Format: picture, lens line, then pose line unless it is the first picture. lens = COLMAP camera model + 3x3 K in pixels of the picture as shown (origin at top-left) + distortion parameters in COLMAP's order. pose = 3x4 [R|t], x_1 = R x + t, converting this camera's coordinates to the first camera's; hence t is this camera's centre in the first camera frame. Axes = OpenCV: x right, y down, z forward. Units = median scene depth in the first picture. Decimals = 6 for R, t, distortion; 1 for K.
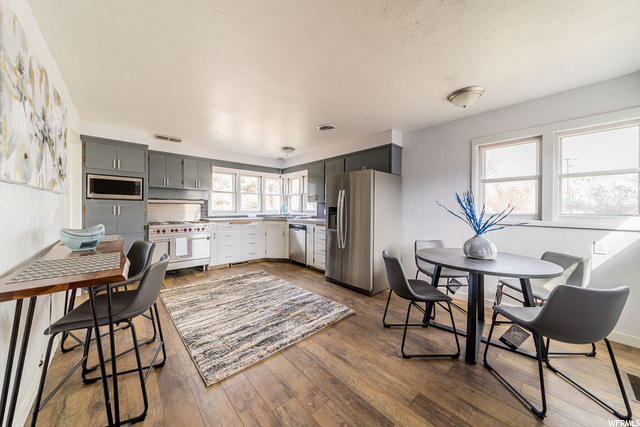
lens RADIAL K [[222.6, 0, 311.8], [0, 222.6, 210.1], [0, 0, 1]] dist [0.002155, 0.000089]
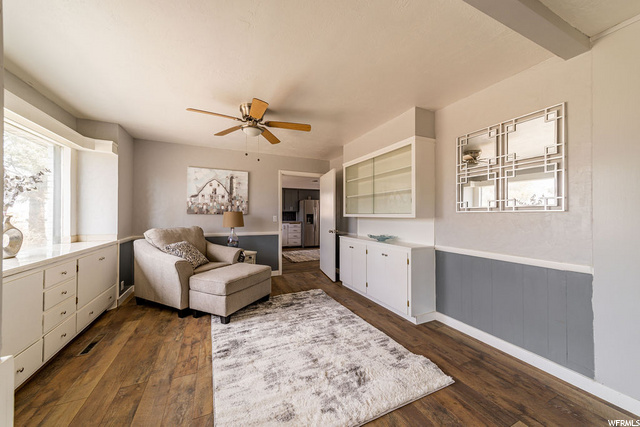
lens RADIAL K [[227.6, 0, 320.0], [0, 227.6, 213.5], [0, 0, 1]] dist [0.000970, 0.000002]
pose [[0.239285, 0.000059, 0.970949, -1.795663], [0.011675, 0.999928, -0.002938, -0.011274], [-0.970879, 0.012039, 0.239267, 0.281856]]
